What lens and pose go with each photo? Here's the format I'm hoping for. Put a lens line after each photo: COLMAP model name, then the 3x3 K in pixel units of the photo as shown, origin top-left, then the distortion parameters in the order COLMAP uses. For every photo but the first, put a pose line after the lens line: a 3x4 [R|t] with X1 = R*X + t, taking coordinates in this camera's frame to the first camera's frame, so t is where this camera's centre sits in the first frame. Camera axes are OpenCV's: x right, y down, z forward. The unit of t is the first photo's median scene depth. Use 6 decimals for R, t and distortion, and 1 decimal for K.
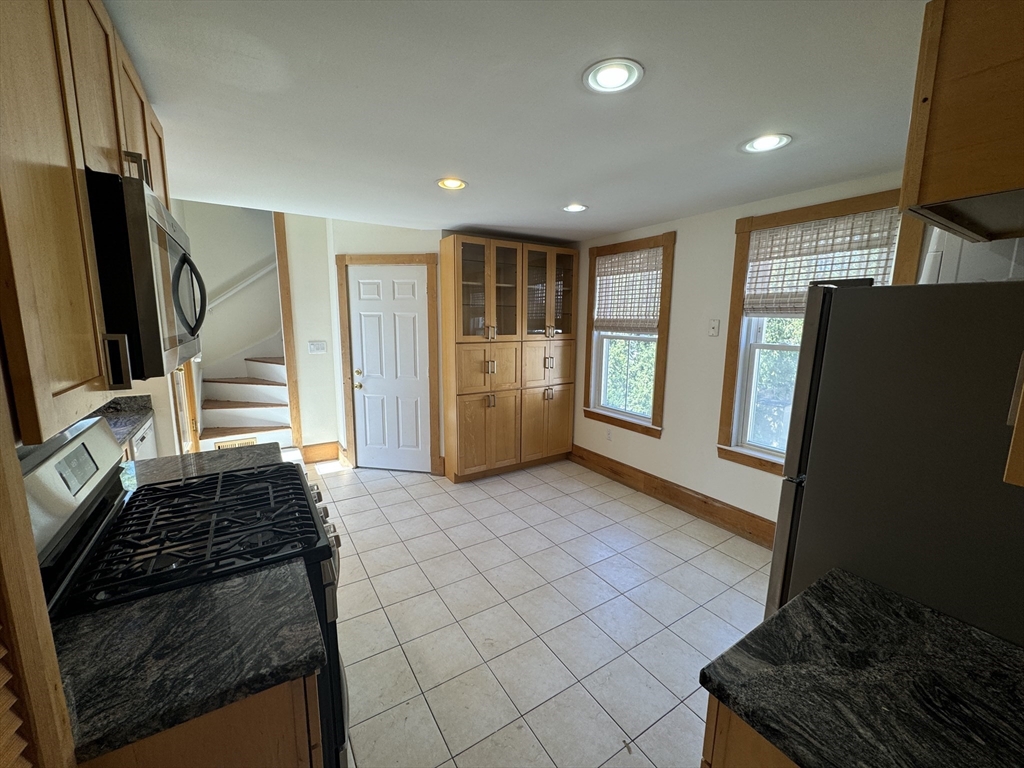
lens RADIAL K [[409.5, 0, 512.0], [0, 409.5, 384.0], [0, 0, 1]] dist [-0.000059, 0.000075]
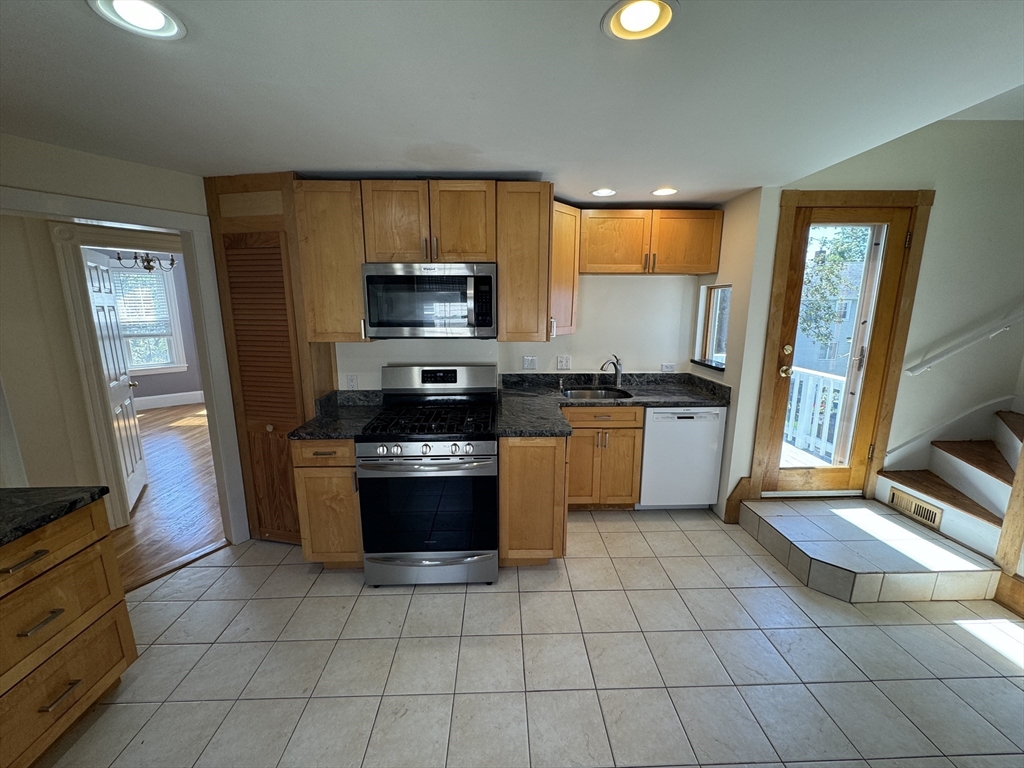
lens RADIAL K [[409.5, 0, 512.0], [0, 409.5, 384.0], [0, 0, 1]] dist [-0.000059, 0.000075]
pose [[-0.513106, 0.151093, -0.844922, 0.420659], [-0.140597, 0.956293, 0.256391, -0.239400], [0.846732, 0.250349, -0.469437, 1.397583]]
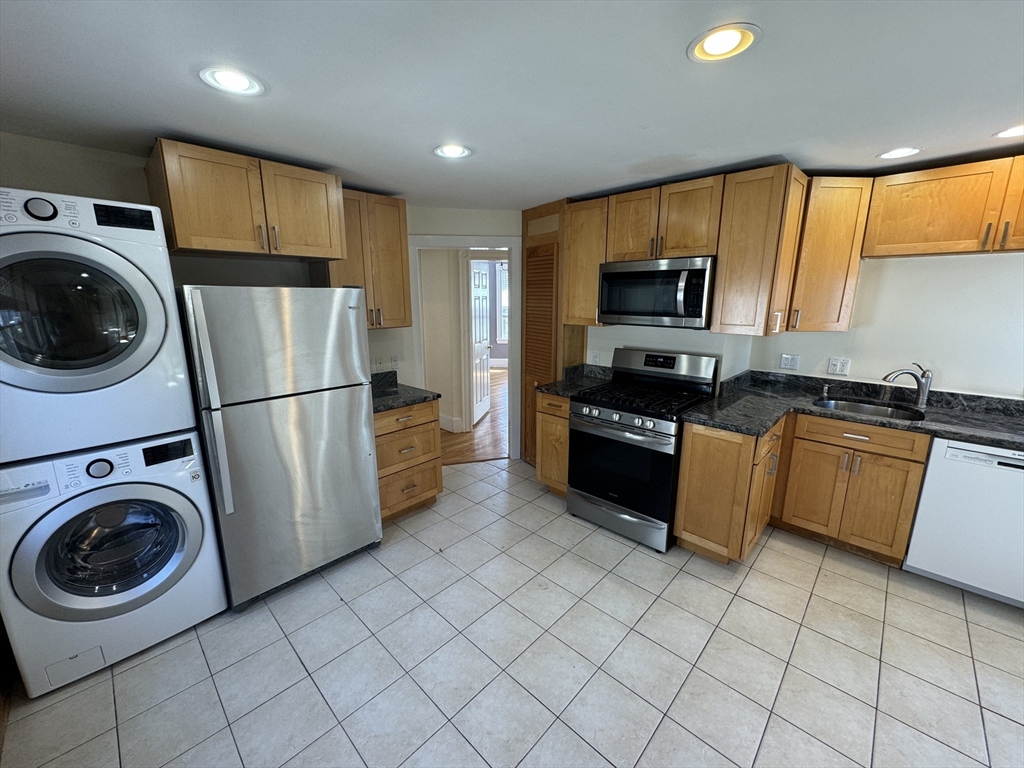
lens RADIAL K [[409.5, 0, 512.0], [0, 409.5, 384.0], [0, 0, 1]] dist [-0.000059, 0.000075]
pose [[-0.971361, 0.039885, -0.234238, 0.276071], [-0.047734, 0.932957, 0.356809, -0.313028], [0.232765, 0.357771, -0.904334, 1.805228]]
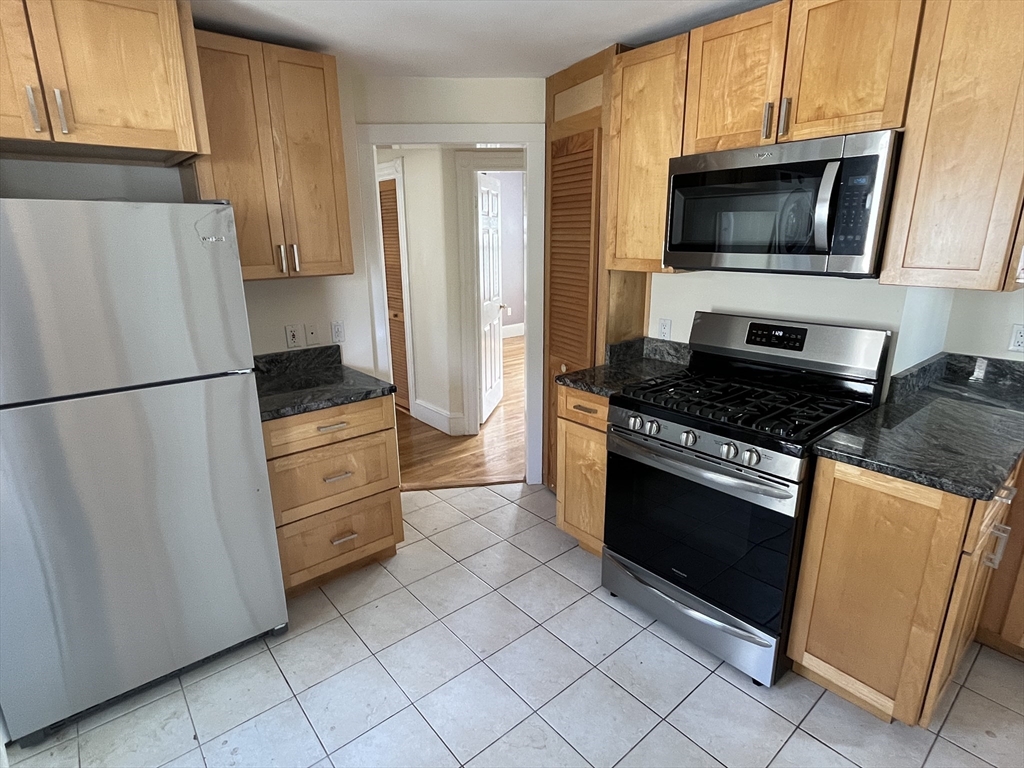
lens RADIAL K [[541.6, 0, 510.6], [0, 541.6, 387.0], [0, 0, 1]] dist [-0.003219, -0.000182]
pose [[-0.992138, 0.032520, -0.120848, 0.071707], [-0.020768, 0.909475, 0.415239, -0.235117], [0.123412, 0.414484, -0.901650, 1.520119]]
